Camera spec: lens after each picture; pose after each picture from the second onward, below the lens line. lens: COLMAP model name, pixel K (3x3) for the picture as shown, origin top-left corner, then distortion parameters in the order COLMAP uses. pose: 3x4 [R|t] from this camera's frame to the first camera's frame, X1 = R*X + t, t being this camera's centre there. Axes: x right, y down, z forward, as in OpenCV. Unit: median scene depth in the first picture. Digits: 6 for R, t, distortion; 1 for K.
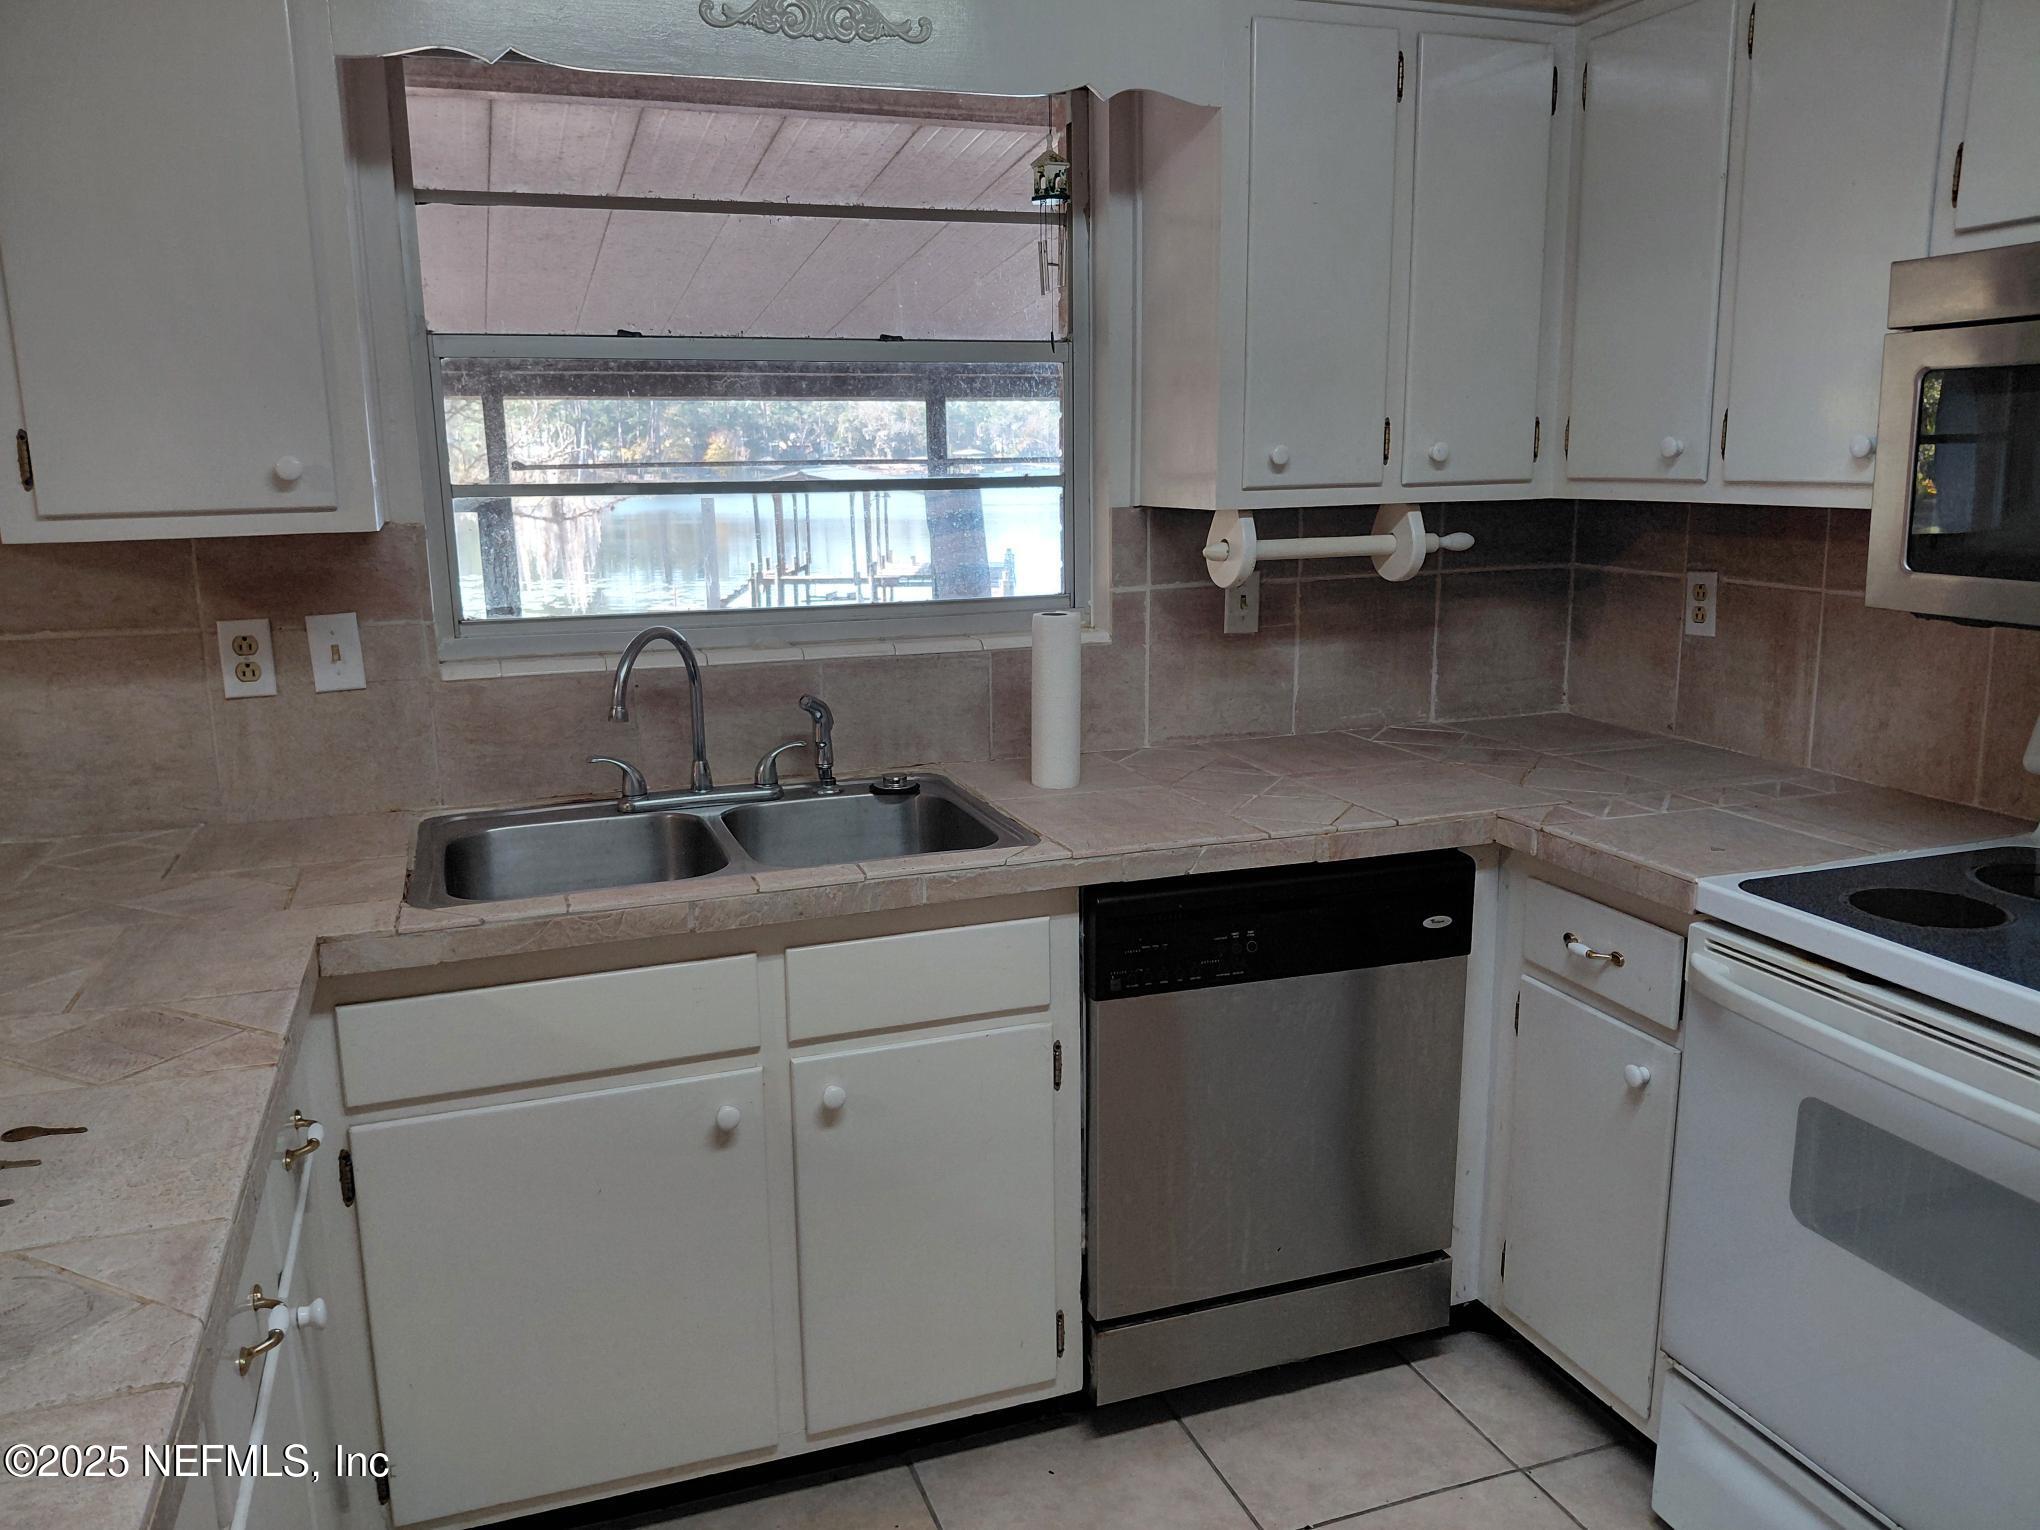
lens RADIAL K [[1522.4, 0, 1020.0], [0, 1522.4, 765.0], [0, 0, 1]] dist [0.097526, -0.184421]
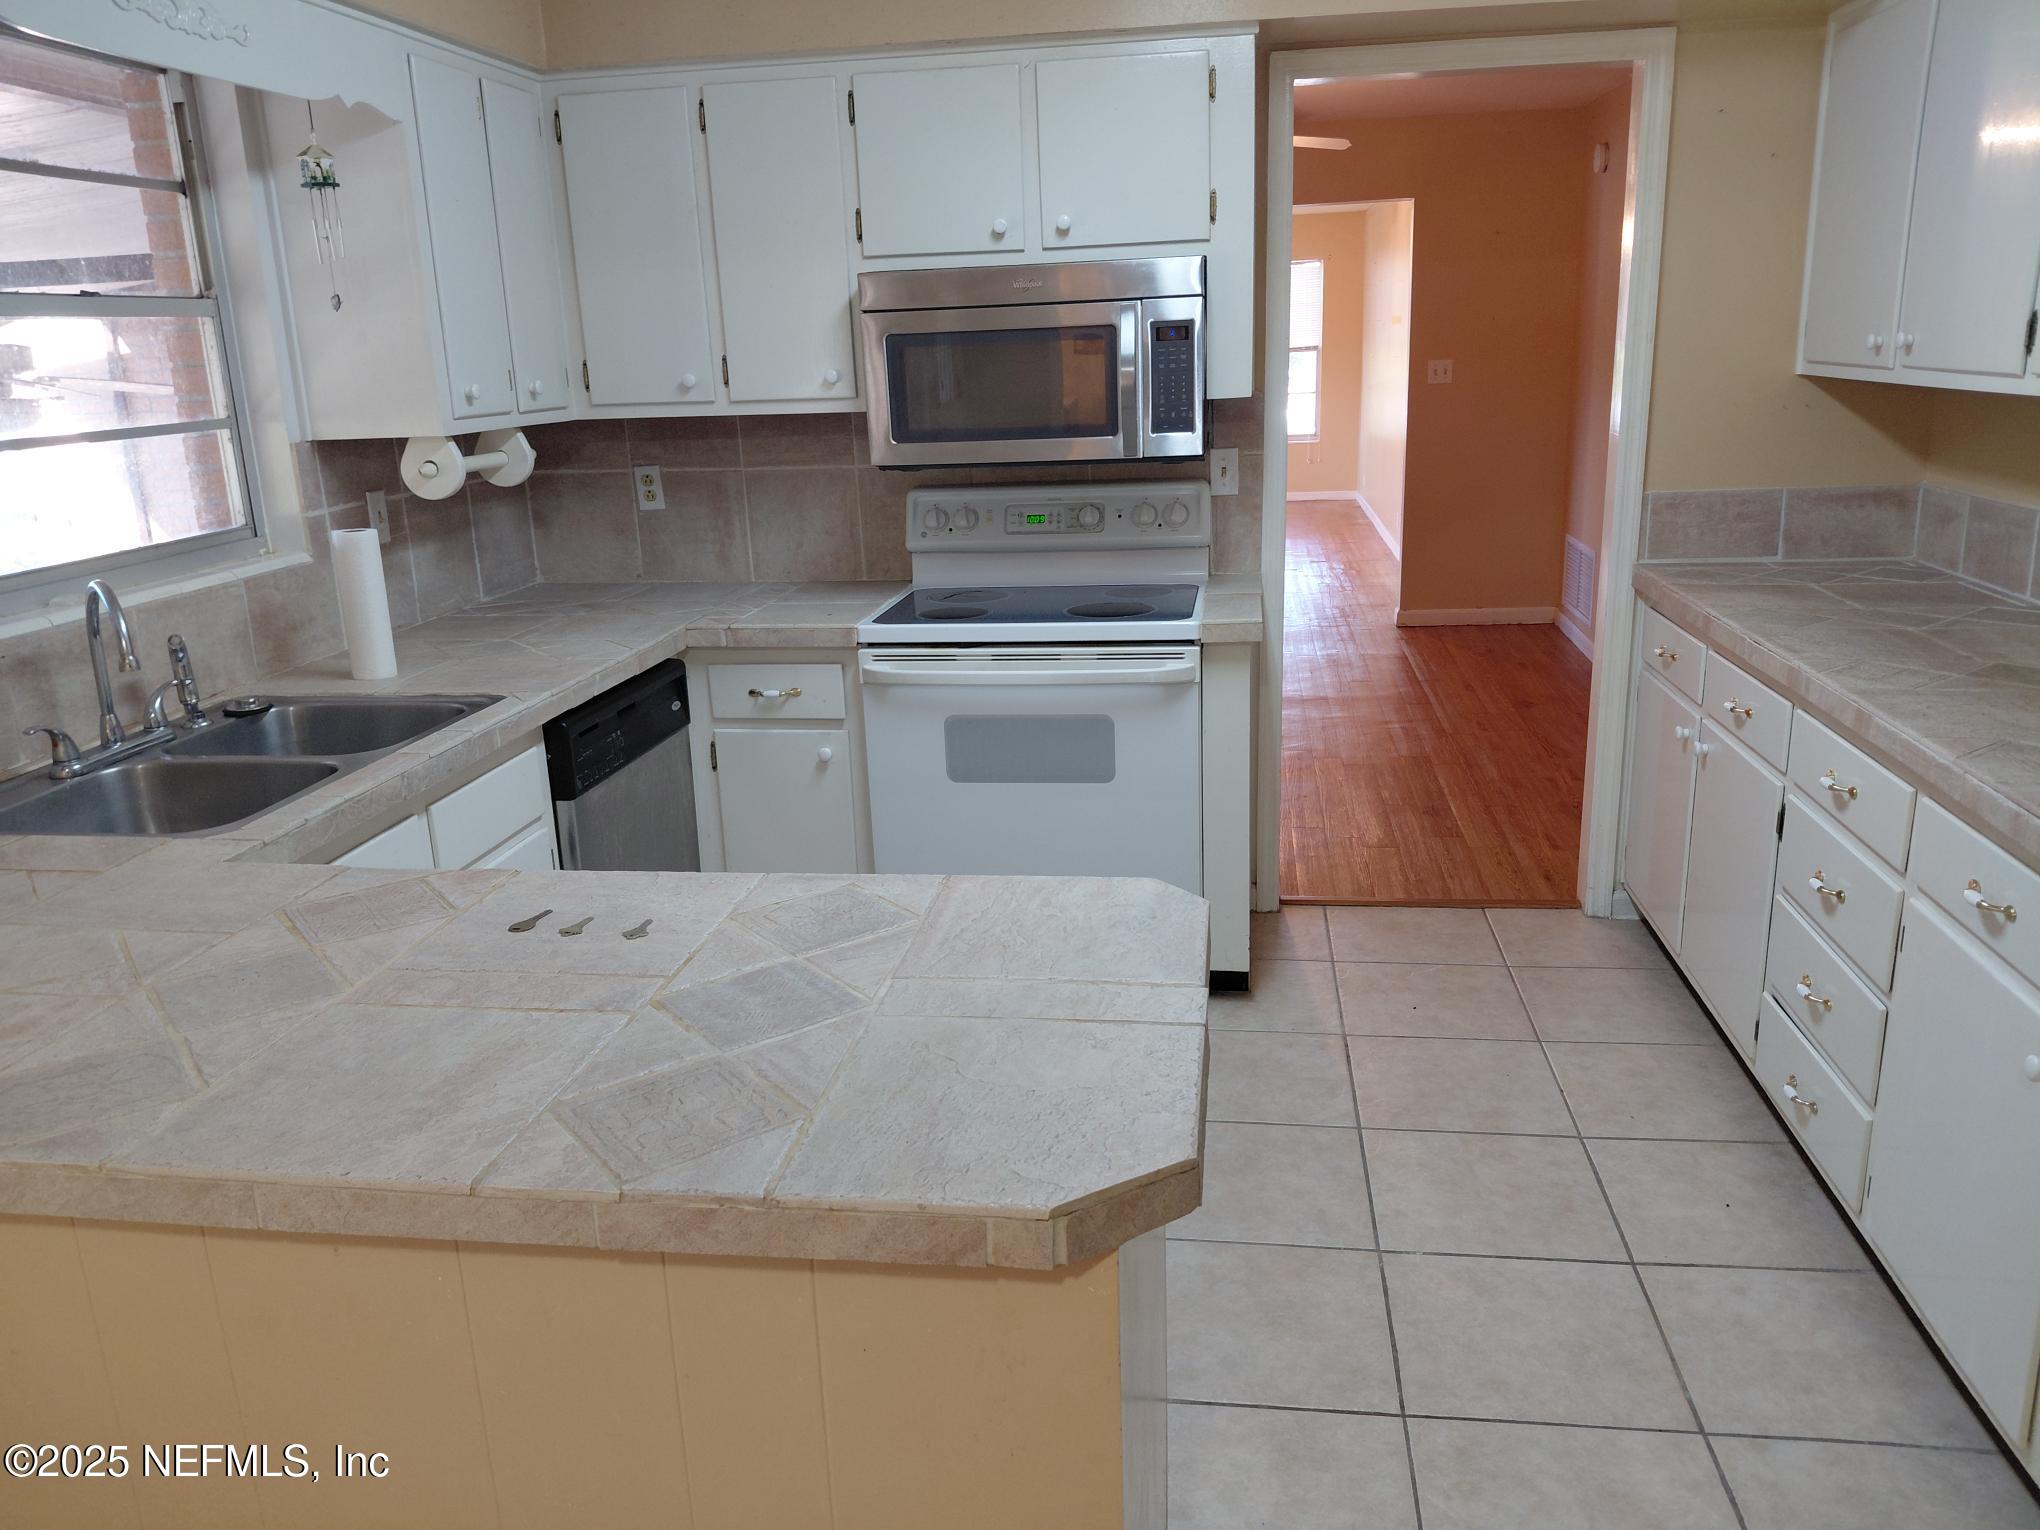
lens RADIAL K [[1522.4, 0, 1020.0], [0, 1522.4, 765.0], [0, 0, 1]] dist [0.097526, -0.184421]
pose [[0.464133, -0.237661, 0.853286, -0.769618], [0.204915, 0.966009, 0.157597, -0.006810], [-0.861737, 0.101705, 0.497057, -0.017639]]
